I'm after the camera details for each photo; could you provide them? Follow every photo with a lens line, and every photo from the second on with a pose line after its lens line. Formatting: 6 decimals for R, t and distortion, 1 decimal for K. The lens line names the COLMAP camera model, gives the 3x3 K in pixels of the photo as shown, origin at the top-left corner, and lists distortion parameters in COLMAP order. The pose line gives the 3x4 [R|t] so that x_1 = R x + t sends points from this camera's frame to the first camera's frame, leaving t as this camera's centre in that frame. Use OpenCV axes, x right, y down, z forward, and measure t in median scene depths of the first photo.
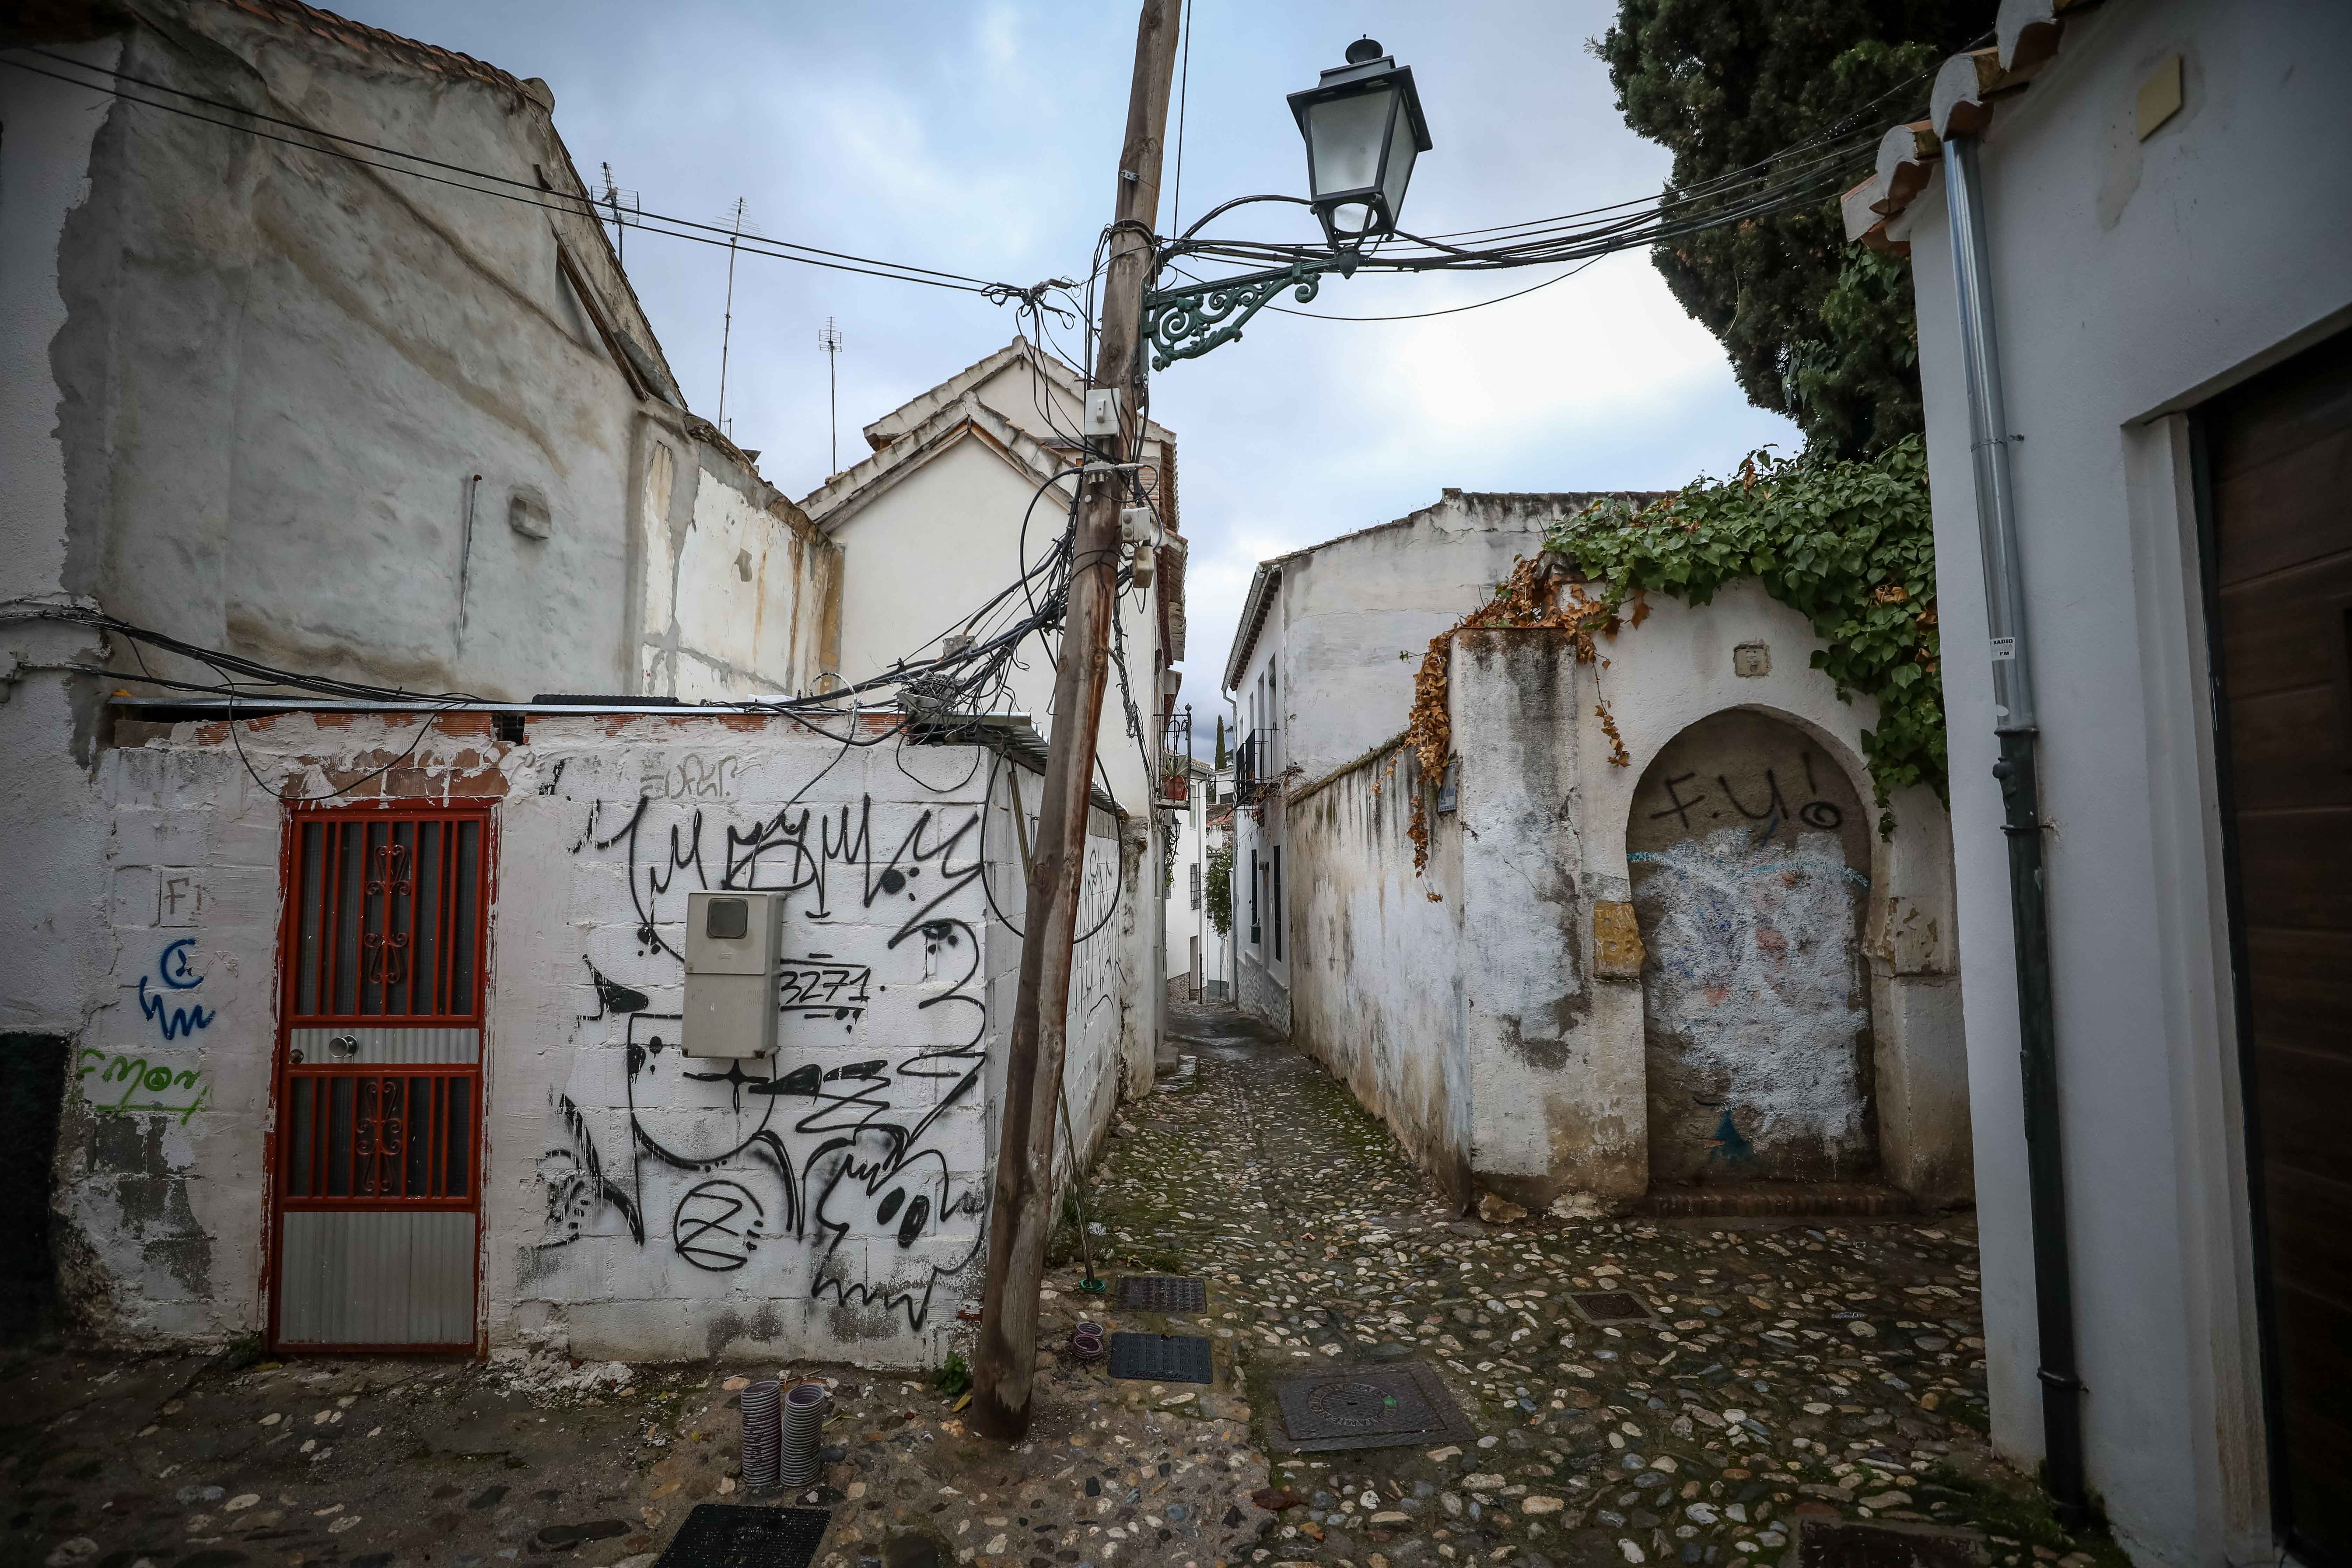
lens RADIAL K [[1105.2, 0, 1180.9], [0, 1105.2, 798.1], [0, 0, 1]] dist [-0.044849, 0.015775]
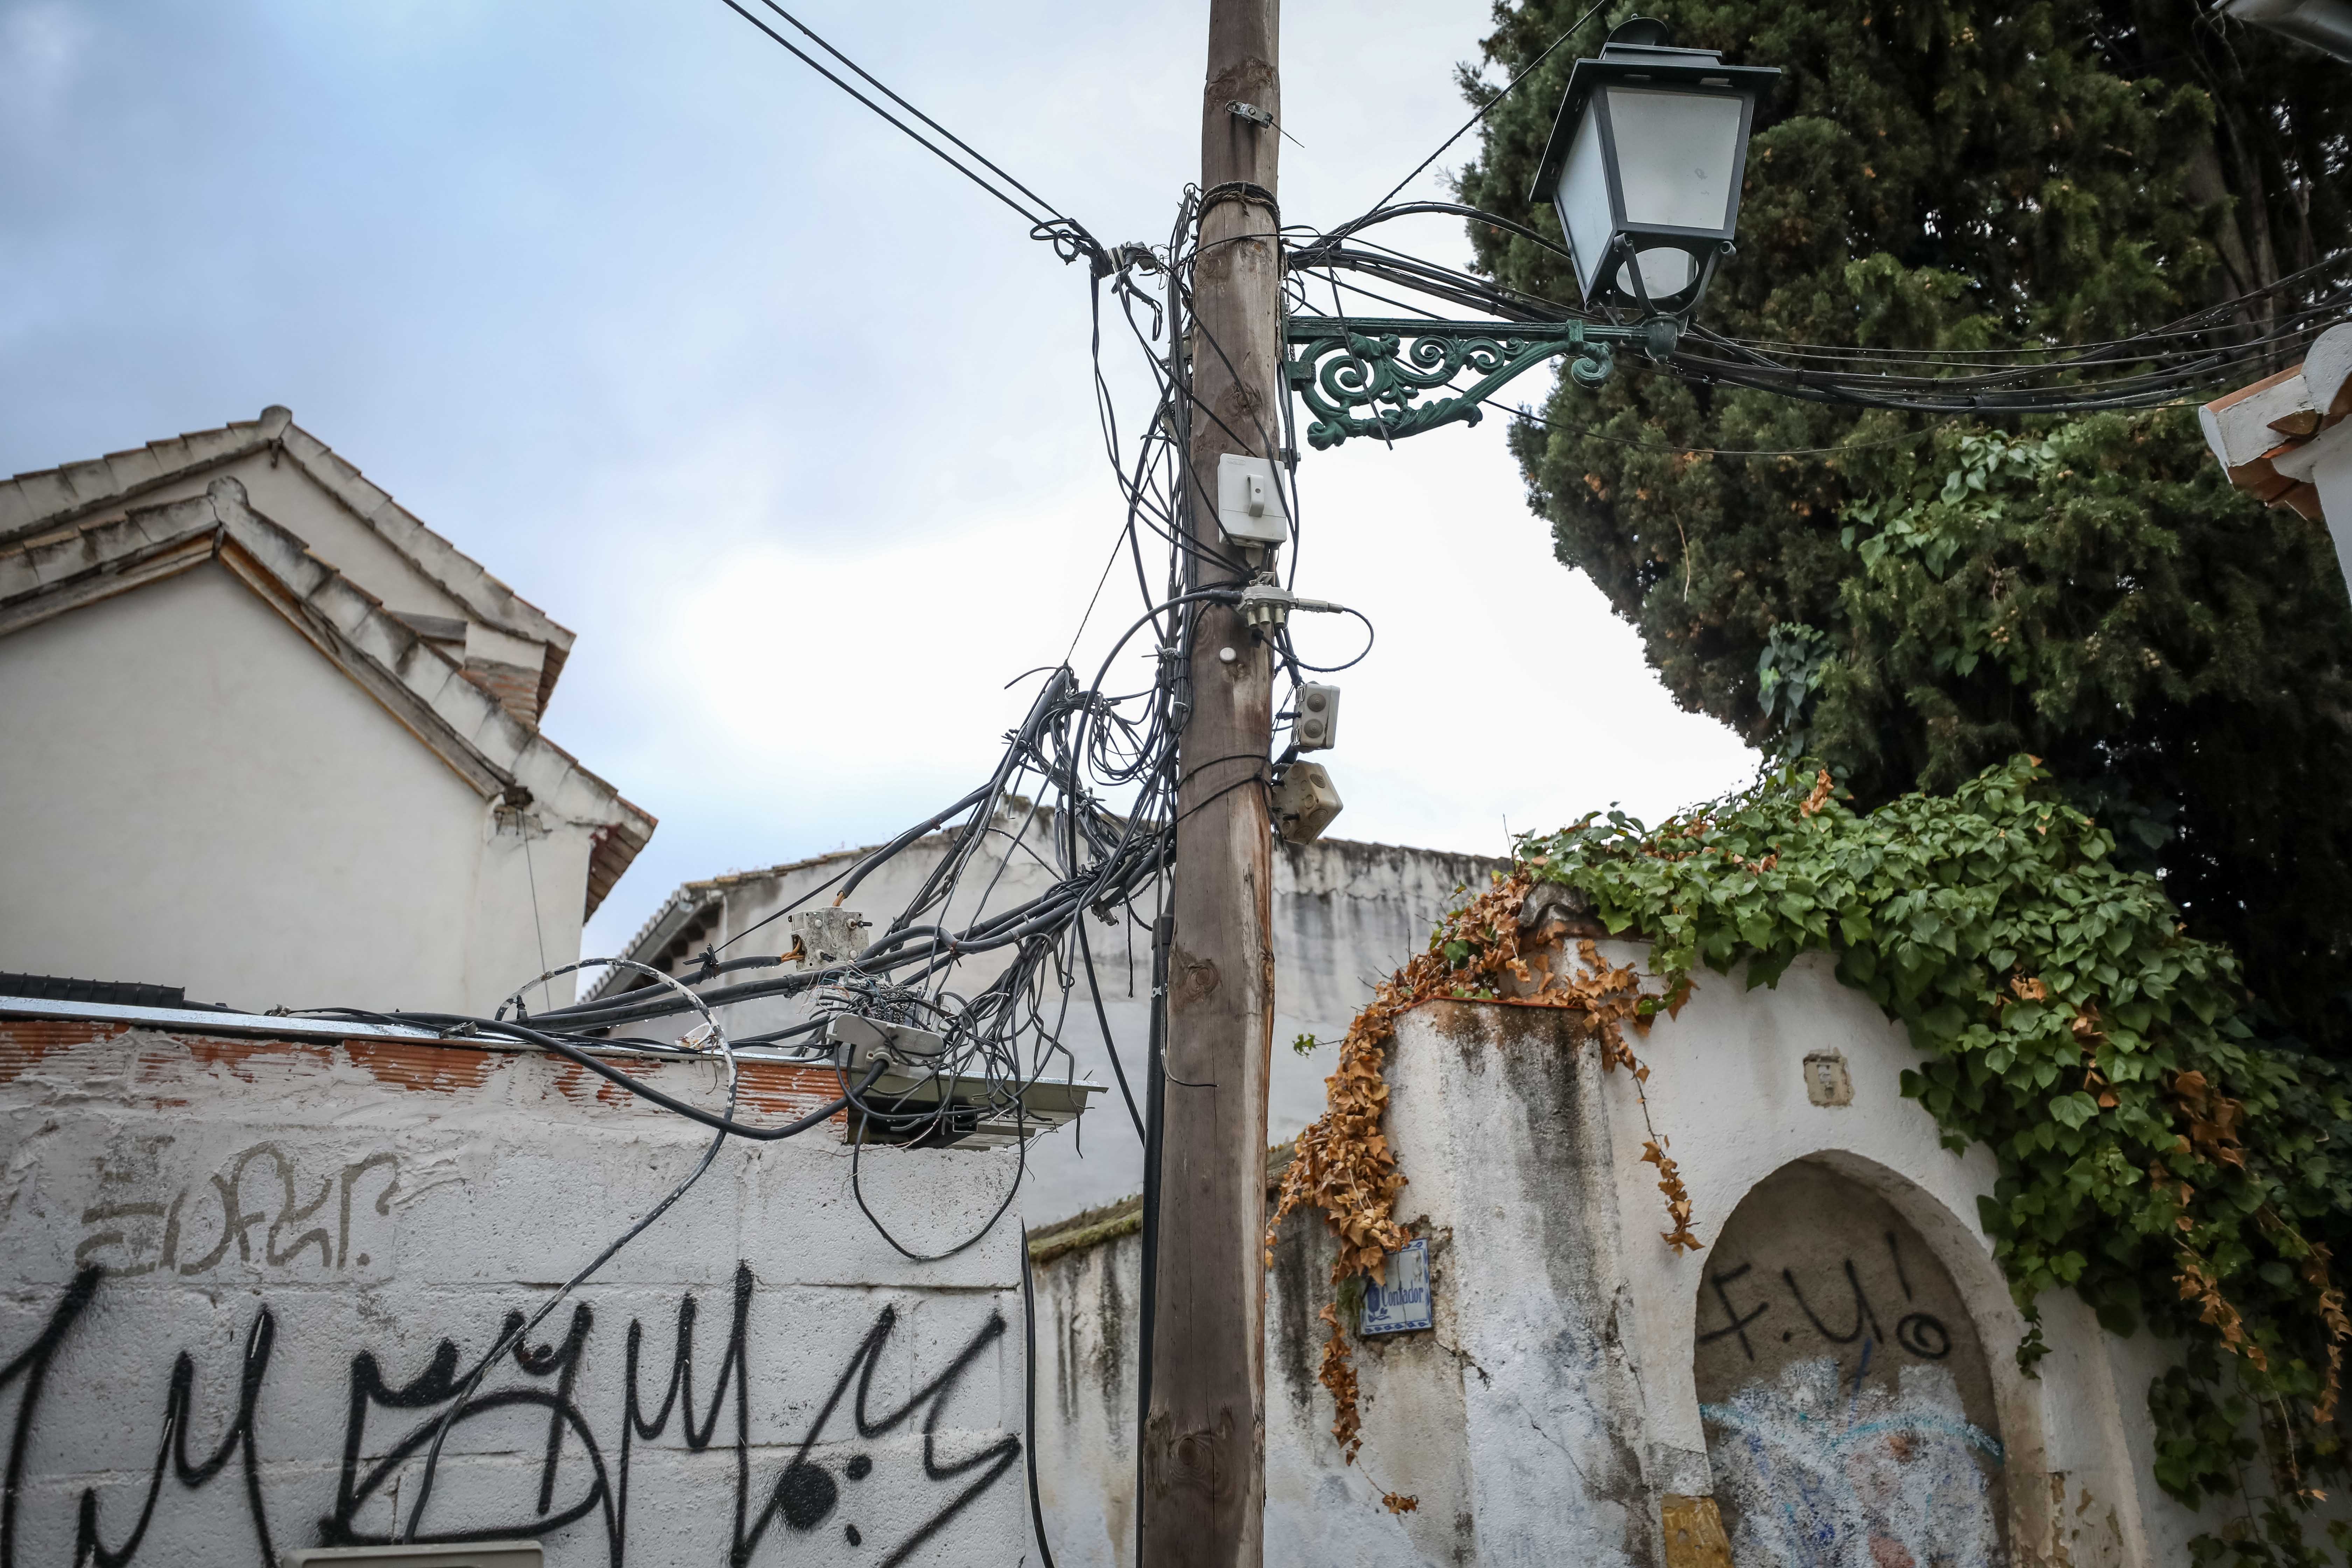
lens RADIAL K [[1868.9, 0, 1176.0], [0, 1868.9, 784.0], [0, 0, 1]] dist [0.010221, 0.026780]
pose [[0.884931, 0.125354, 0.448536, -0.322191], [0.009843, 0.957846, -0.287113, 0.017775], [-0.465619, 0.258490, 0.846393, 0.212076]]
